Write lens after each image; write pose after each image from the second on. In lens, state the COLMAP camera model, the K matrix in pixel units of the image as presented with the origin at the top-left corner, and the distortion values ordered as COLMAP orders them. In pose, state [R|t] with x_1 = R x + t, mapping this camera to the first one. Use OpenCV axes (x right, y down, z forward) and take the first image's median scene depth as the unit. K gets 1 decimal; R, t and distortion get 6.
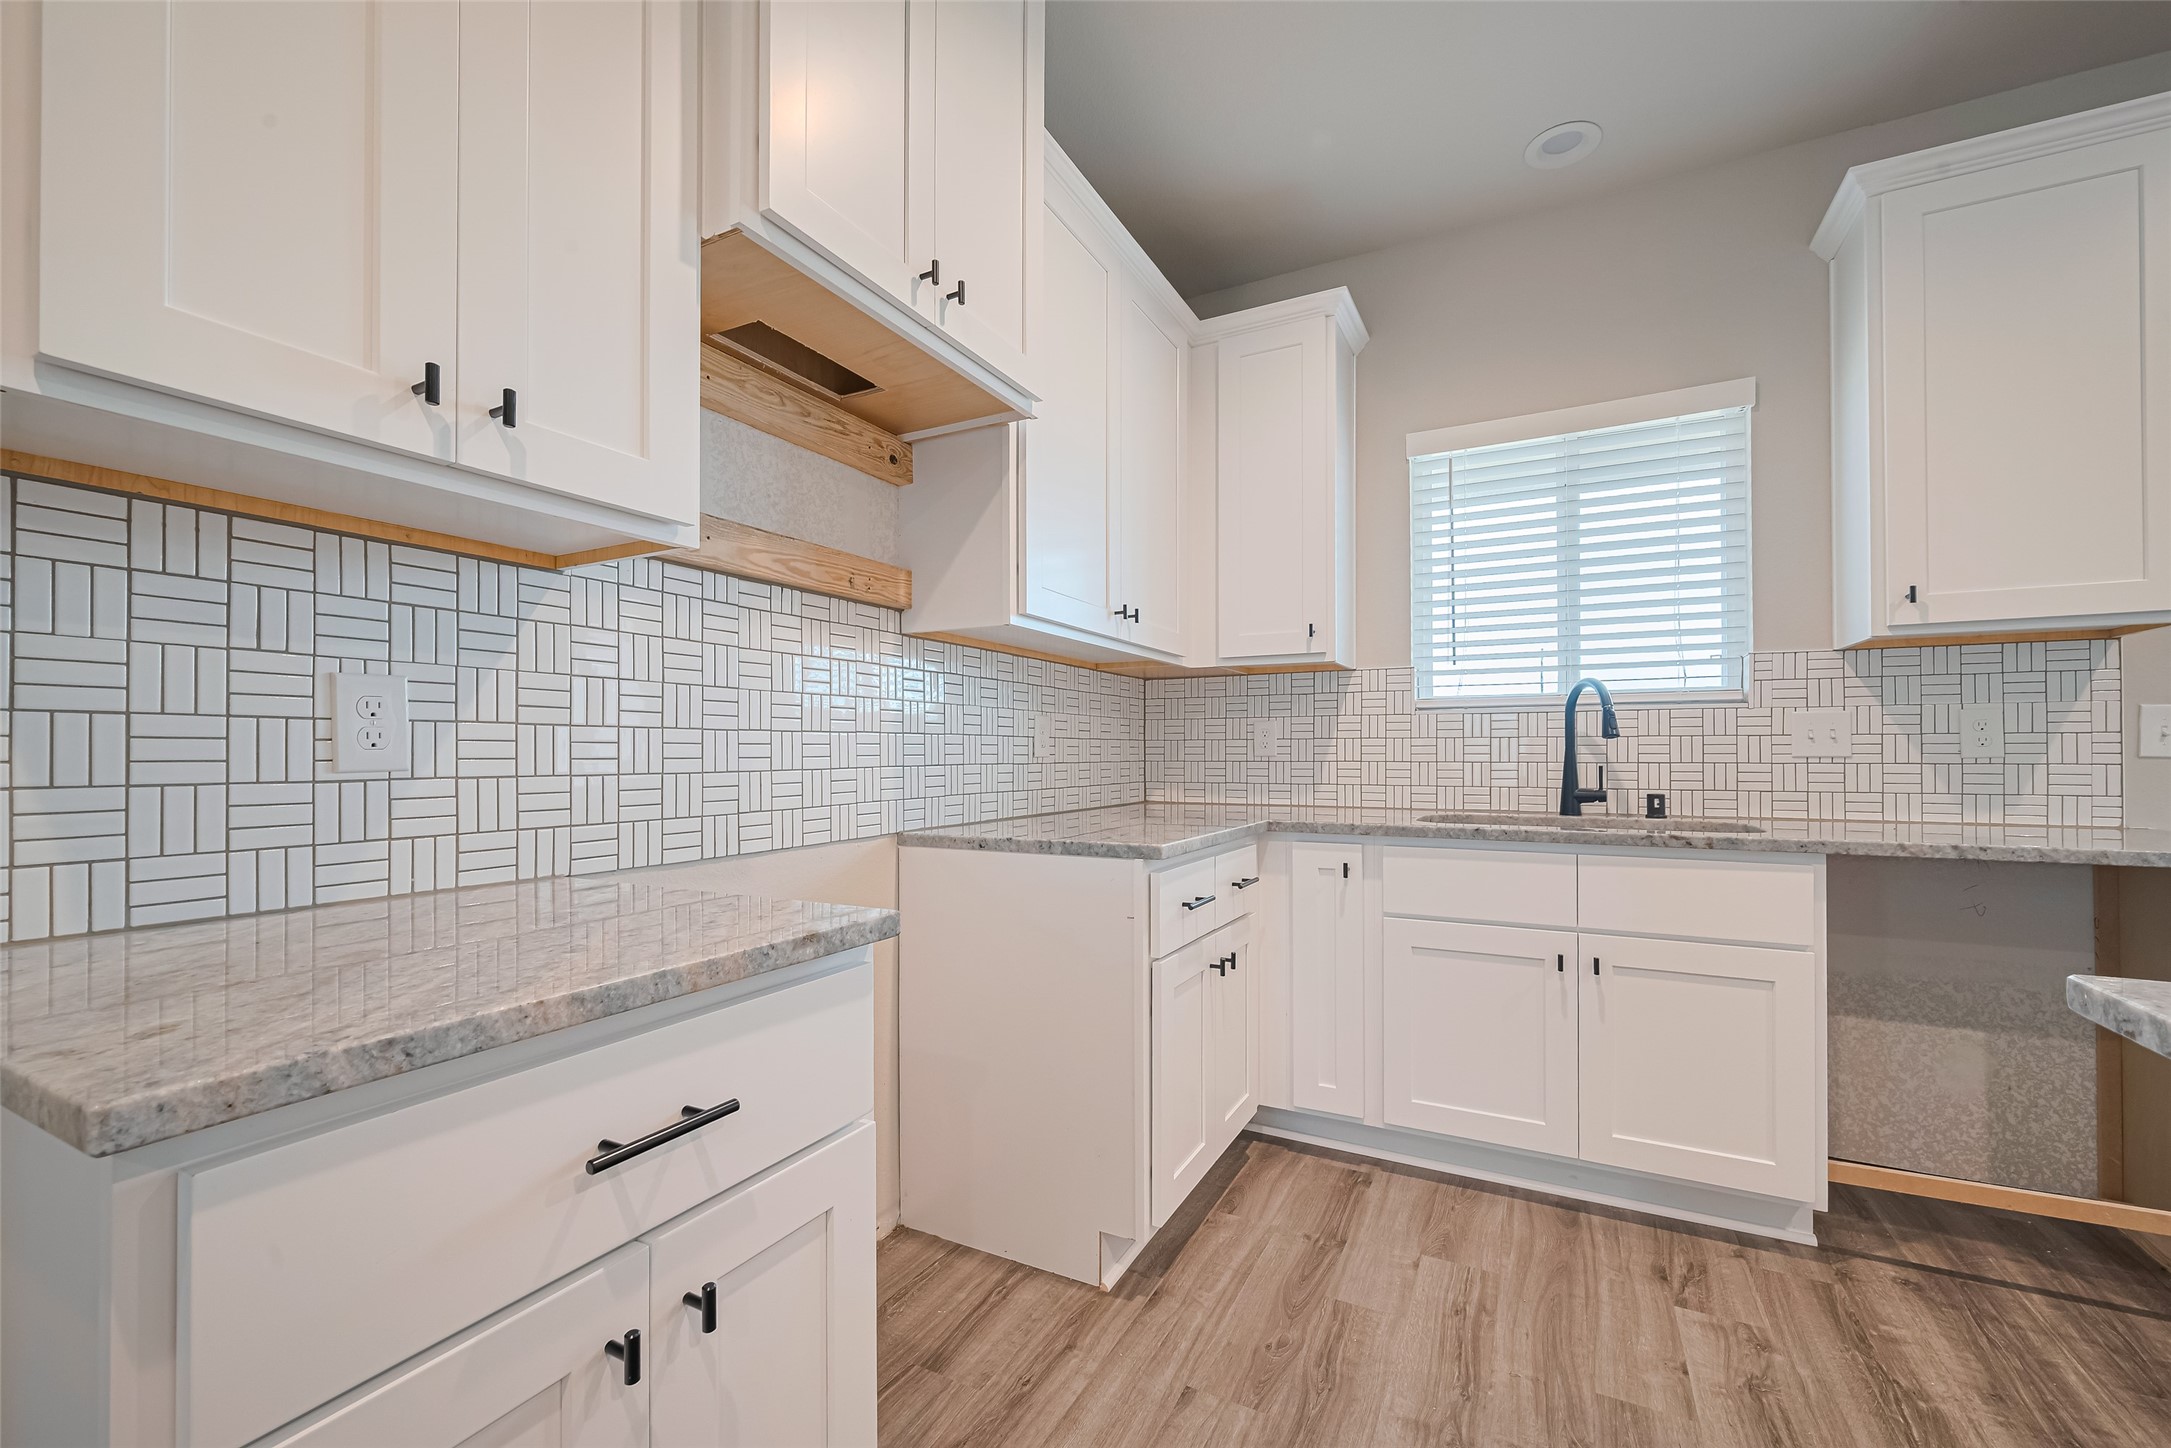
lens RADIAL K [[896.0, 0, 1093.7], [0, 896.0, 739.6], [0, 0, 1]] dist [-0.001636, 0.000872]
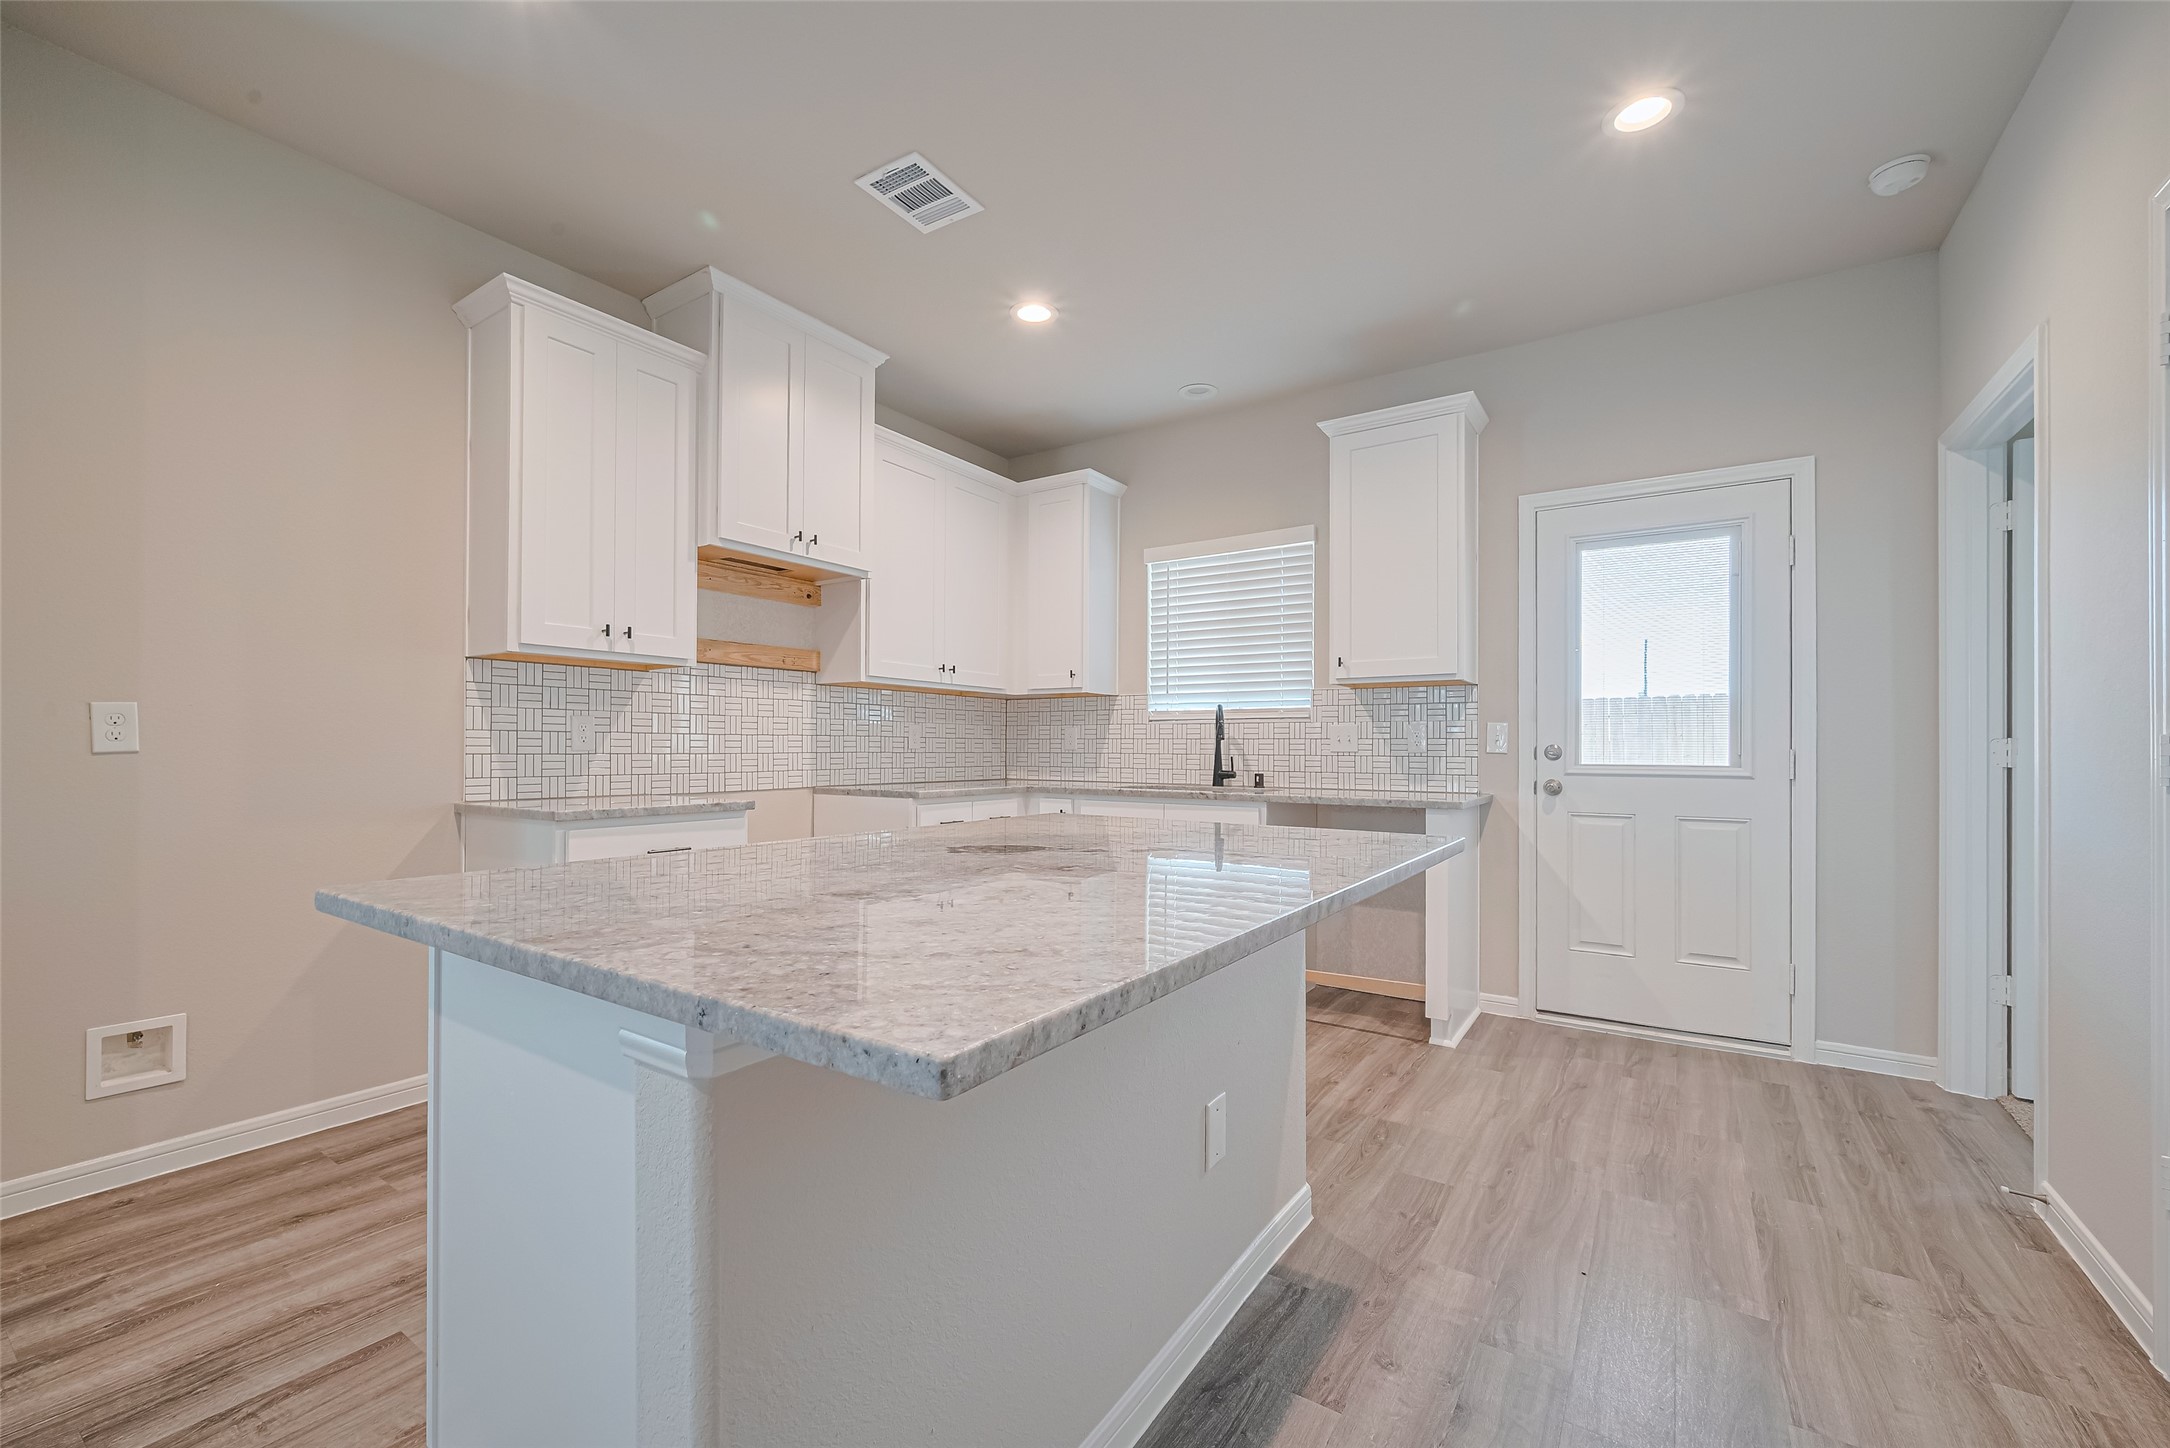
lens RADIAL K [[895.6, 0, 1059.8], [0, 895.6, 745.7], [0, 0, 1]] dist [-0.001636, 0.000872]
pose [[0.992366, 0.007377, -0.123105, 0.561467], [-0.005888, 0.999905, 0.012457, -0.012439], [0.123186, -0.011637, 0.992315, -0.879488]]
